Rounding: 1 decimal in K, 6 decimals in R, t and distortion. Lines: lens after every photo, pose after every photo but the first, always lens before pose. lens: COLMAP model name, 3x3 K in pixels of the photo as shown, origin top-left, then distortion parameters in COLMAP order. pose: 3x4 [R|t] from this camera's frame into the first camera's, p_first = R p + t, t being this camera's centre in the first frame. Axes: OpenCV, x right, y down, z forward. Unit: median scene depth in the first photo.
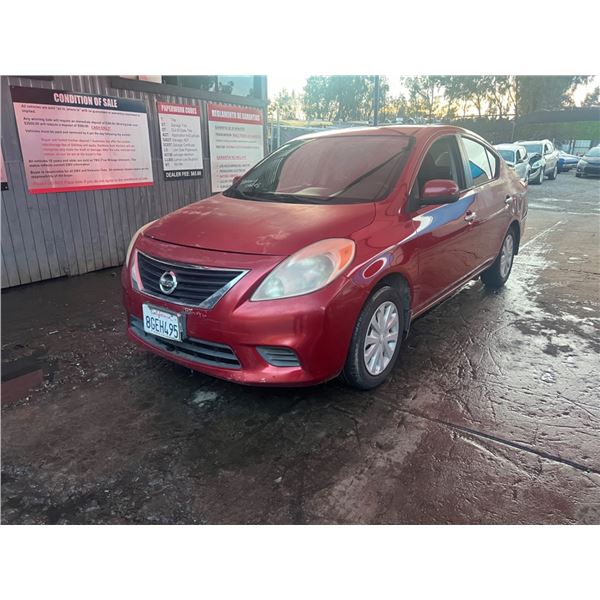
lens RADIAL K [[460.4, 0, 298.4], [0, 460.4, 304.0], [0, 0, 1]] dist [0.028882, -0.042200]
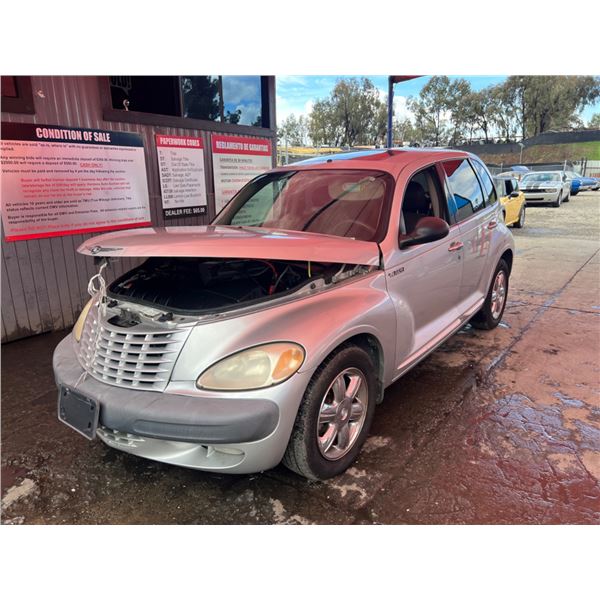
lens RADIAL K [[461.0, 0, 295.0], [0, 461.0, 303.6], [0, 0, 1]] dist [0.025144, -0.036139]
pose [[0.999625, -0.010552, -0.025281, -0.011249], [0.009284, 0.998718, -0.049763, -0.051761], [0.025773, 0.049509, 0.998441, 0.104505]]
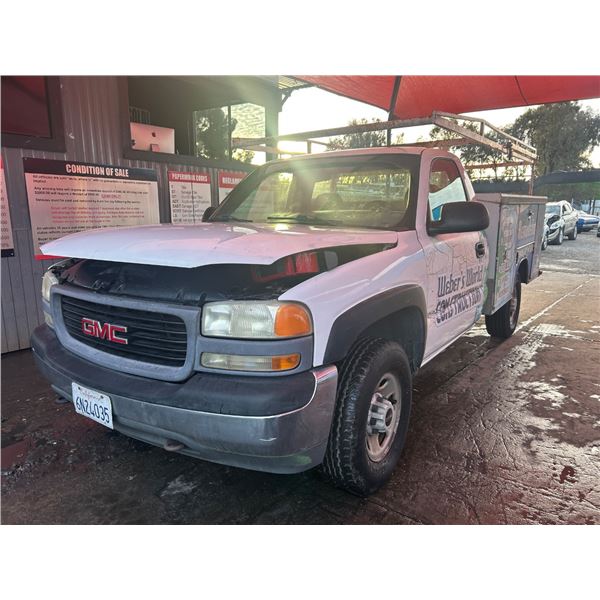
lens RADIAL K [[463.0, 0, 292.9], [0, 463.0, 301.8], [0, 0, 1]] dist [0.007942, -0.010300]
pose [[0.998560, 0.008638, -0.052955, 0.025346], [-0.015167, 0.992148, -0.124148, -0.021087], [0.051466, 0.124772, 0.990850, 0.025309]]
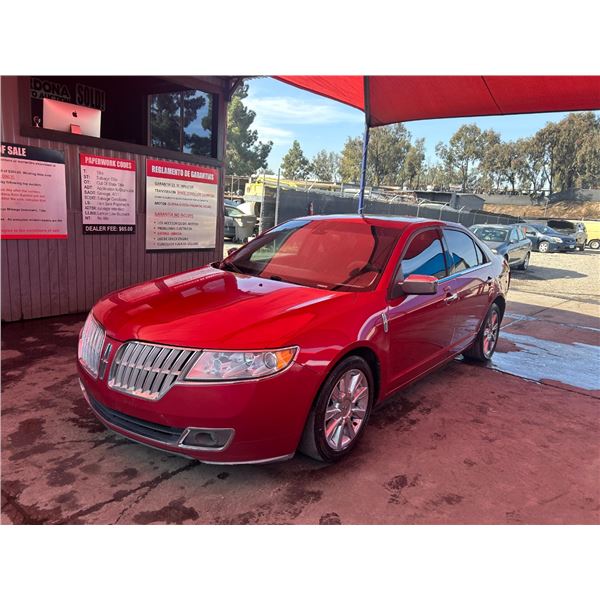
lens RADIAL K [[461.7, 0, 300.0], [0, 461.7, 300.0], [0, 0, 1]] dist [0.006780, -0.000576]
pose [[0.994196, 0.086067, -0.064545, 0.203888], [-0.093376, 0.988324, -0.120405, -0.059652], [0.053428, 0.125733, 0.990624, 0.106142]]
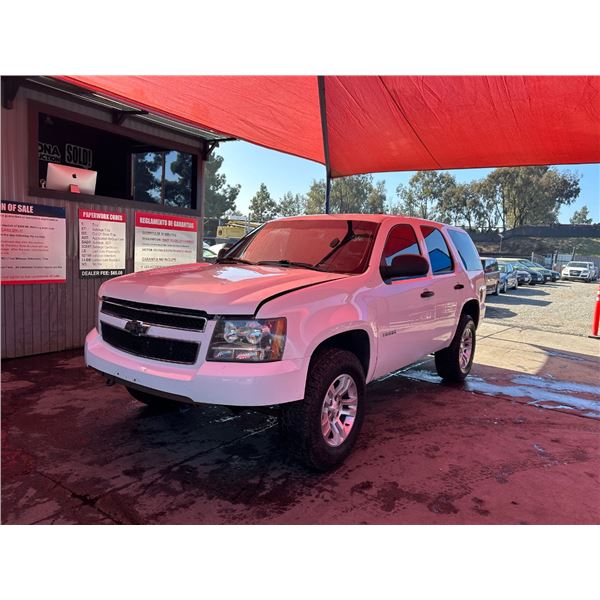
lens RADIAL K [[460.0, 0, 300.0], [0, 460.0, 300.0], [0, 0, 1]] dist [0.011063, -0.007796]
pose [[0.998415, 0.056011, -0.005527, 0.206614], [-0.055948, 0.976985, -0.205840, -0.028792], [-0.006130, 0.205822, 0.978570, -0.021188]]
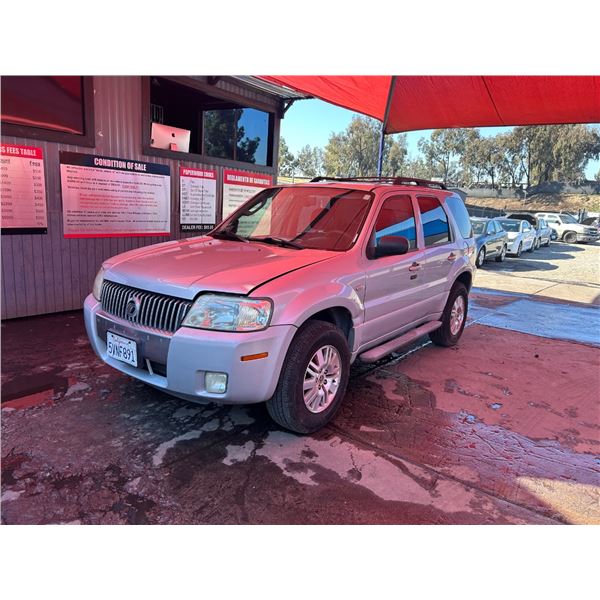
lens RADIAL K [[460.0, 0, 300.0], [0, 460.0, 300.0], [0, 0, 1]] dist [0.011063, -0.007796]
pose [[0.997310, 0.068685, -0.025585, 0.045292], [-0.071123, 0.991229, -0.111383, 0.006115], [0.017710, 0.112903, 0.993448, -0.105921]]
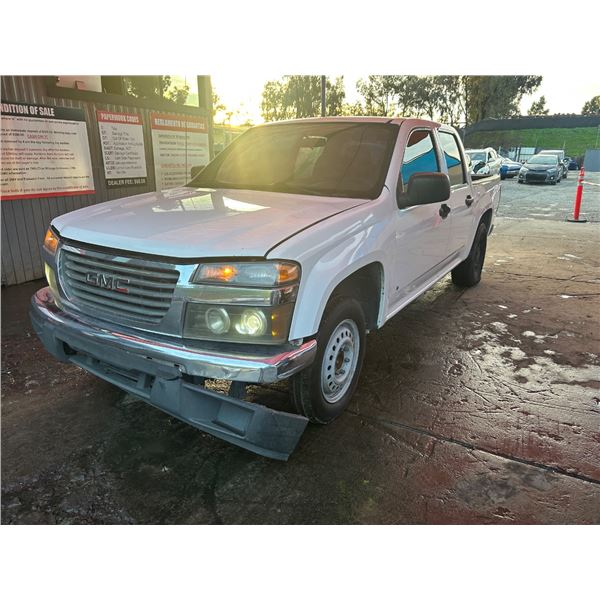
lens RADIAL K [[461.8, 0, 301.3], [0, 461.8, 305.0], [0, 0, 1]] dist [0.032792, -0.045662]
pose [[0.996068, -0.022085, 0.085793, 0.035515], [0.022901, 0.999701, -0.008547, 0.002647], [-0.085579, 0.010478, 0.996276, -0.031837]]
